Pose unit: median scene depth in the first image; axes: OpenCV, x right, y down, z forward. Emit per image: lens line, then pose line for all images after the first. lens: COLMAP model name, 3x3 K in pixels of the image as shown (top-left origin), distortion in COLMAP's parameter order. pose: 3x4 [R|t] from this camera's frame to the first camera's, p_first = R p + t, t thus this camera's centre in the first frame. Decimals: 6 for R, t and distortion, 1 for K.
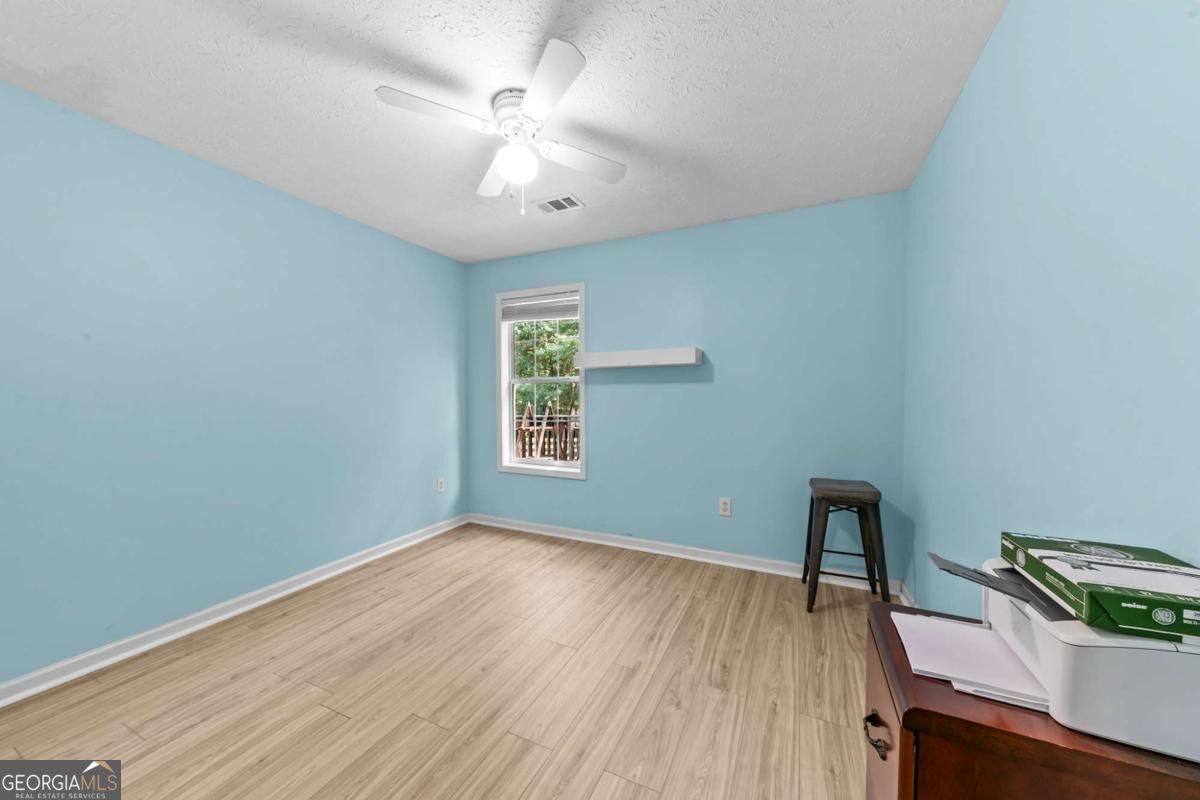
lens RADIAL K [[423.9, 0, 600.6], [0, 423.9, 398.9], [0, 0, 1]] dist [0.000861, 0.000068]
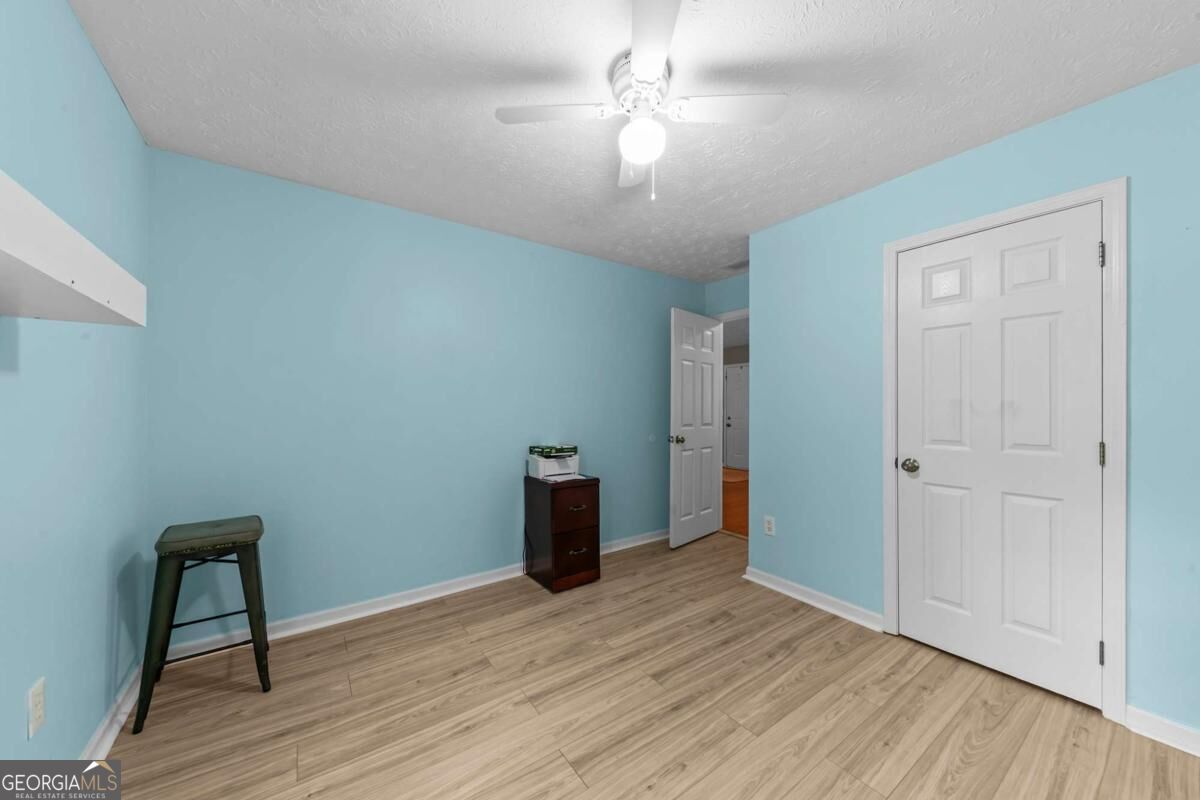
lens RADIAL K [[423.9, 0, 594.5], [0, 423.9, 406.0], [0, 0, 1]] dist [0.000861, 0.000068]
pose [[-0.865218, -0.001157, 0.501395, -0.567072], [0.004155, 0.999946, 0.009478, -0.028618], [-0.501379, 0.010283, -0.865167, 1.888228]]
